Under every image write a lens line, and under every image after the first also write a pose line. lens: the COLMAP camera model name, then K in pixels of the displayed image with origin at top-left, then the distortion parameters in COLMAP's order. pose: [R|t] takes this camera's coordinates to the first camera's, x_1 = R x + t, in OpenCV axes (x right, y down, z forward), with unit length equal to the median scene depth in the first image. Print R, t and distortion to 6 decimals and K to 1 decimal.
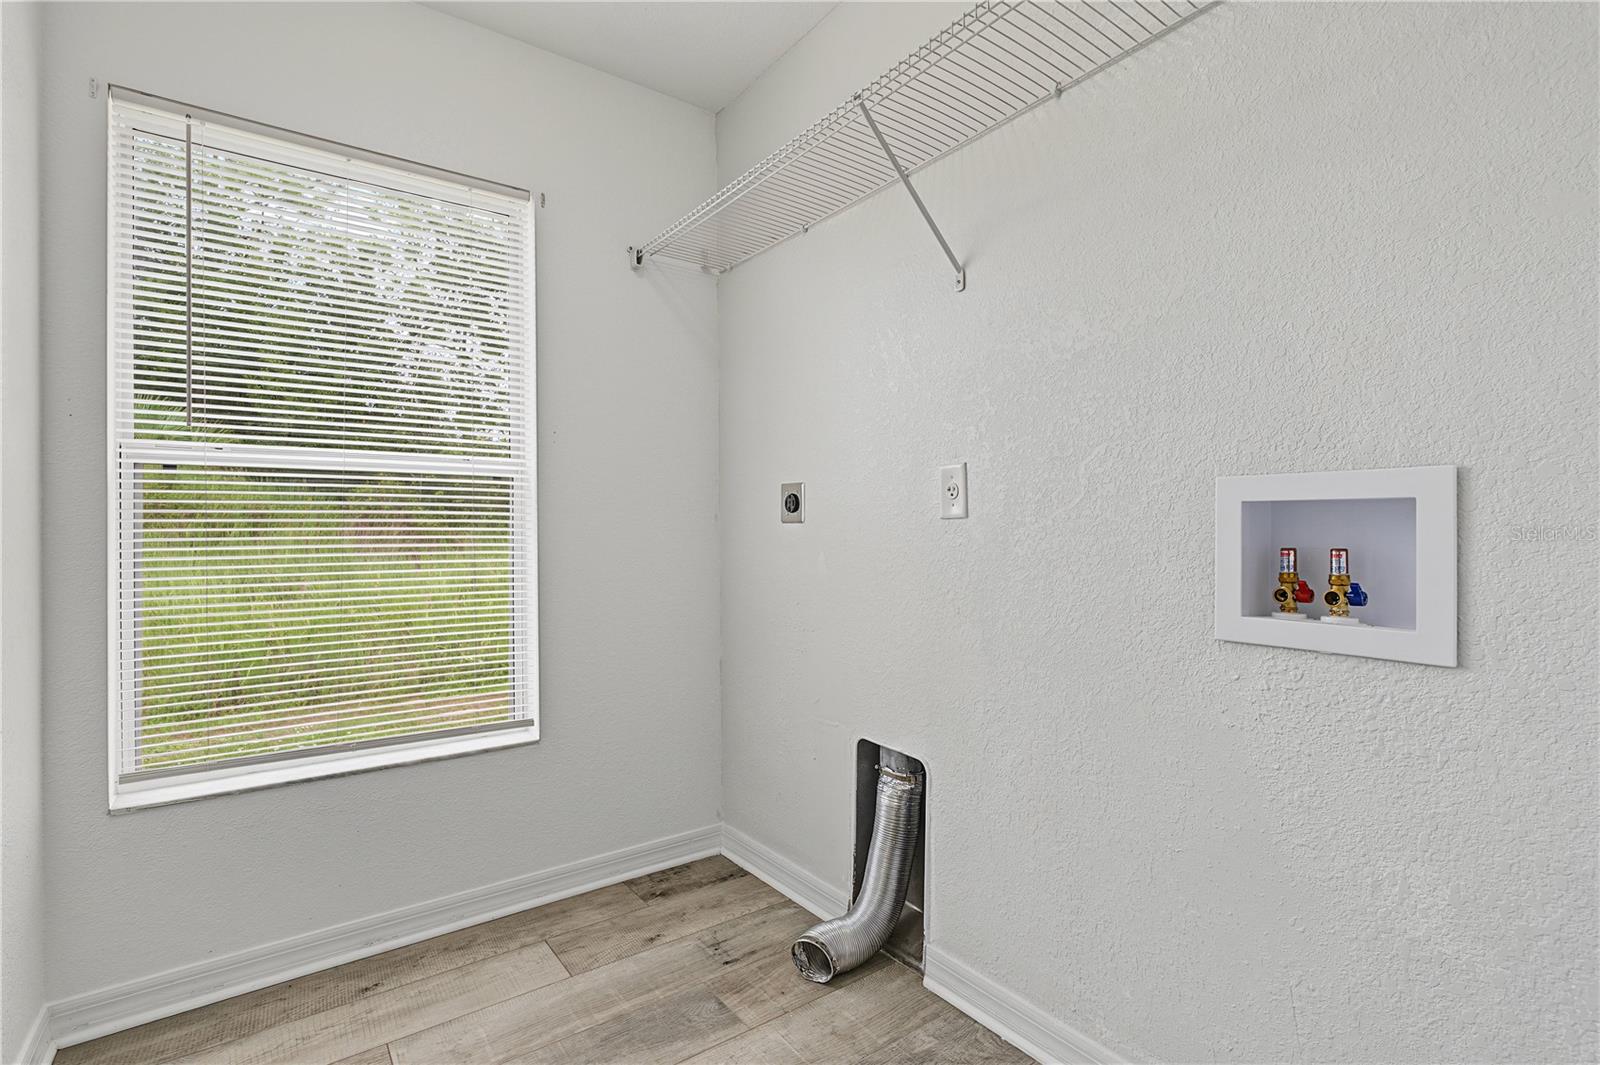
lens RADIAL K [[746.8, 0, 804.0], [0, 746.8, 532.3], [0, 0, 1]] dist [-0.000222, 0.001627]
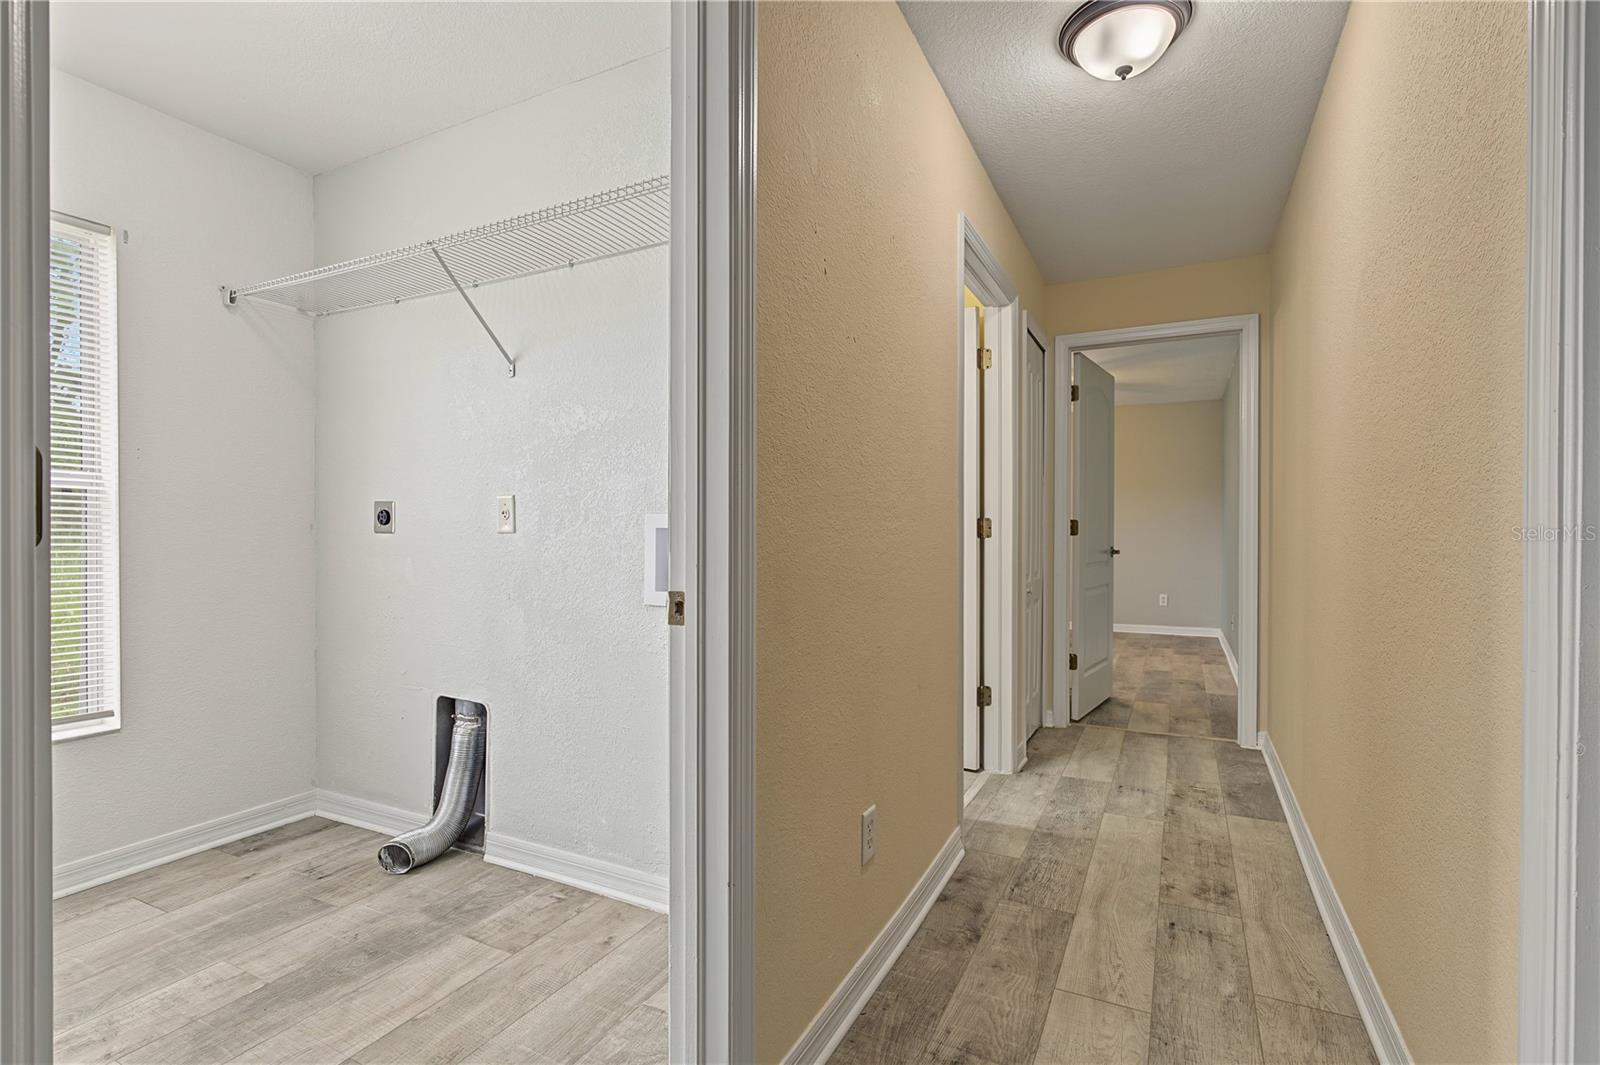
lens RADIAL K [[746.8, 0, 798.2], [0, 746.8, 535.7], [0, 0, 1]] dist [-0.000222, 0.001627]
pose [[0.894791, 0.004299, 0.446464, 0.054058], [-0.006950, 0.999967, 0.004299, -0.021334], [-0.446431, -0.006949, 0.894791, -0.500724]]
